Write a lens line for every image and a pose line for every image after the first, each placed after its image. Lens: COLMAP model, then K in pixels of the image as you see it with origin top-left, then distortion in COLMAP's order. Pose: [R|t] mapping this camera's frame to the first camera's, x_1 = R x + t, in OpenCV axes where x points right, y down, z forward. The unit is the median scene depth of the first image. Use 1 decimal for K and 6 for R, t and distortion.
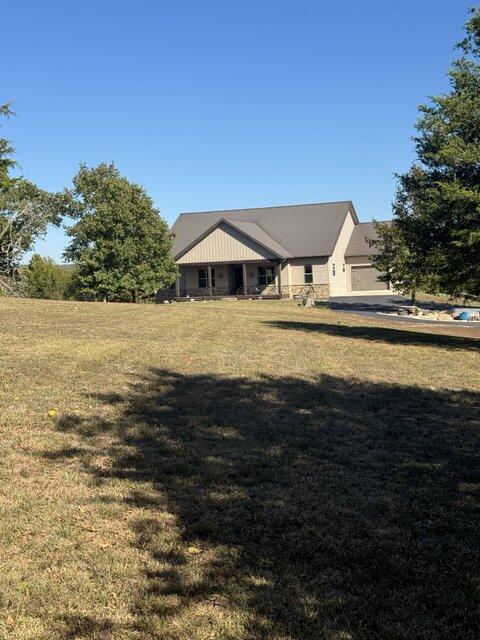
lens RADIAL K [[895.4, 0, 240.0], [0, 895.4, 319.9], [0, 0, 1]] dist [0.005740, 0.000000]
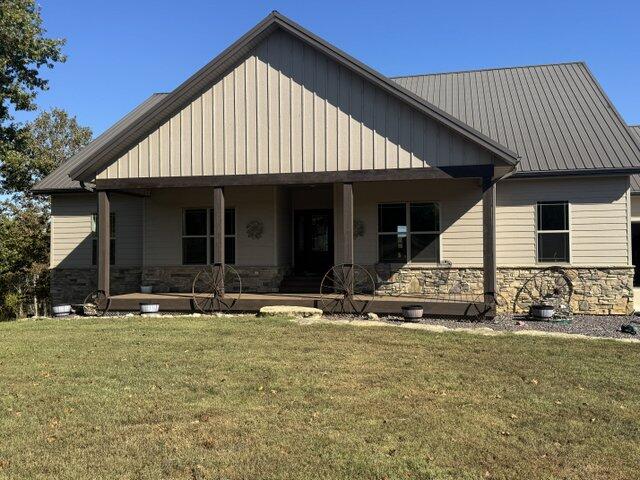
lens RADIAL K [[597.7, 0, 319.5], [0, 597.7, 240.2], [0, 0, 1]] dist [0.004490, 0.000000]
pose [[0.991496, 0.042923, 0.122852, -0.025169], [-0.033035, 0.996132, -0.081419, -0.029384], [-0.125871, 0.076668, 0.989080, 0.805712]]
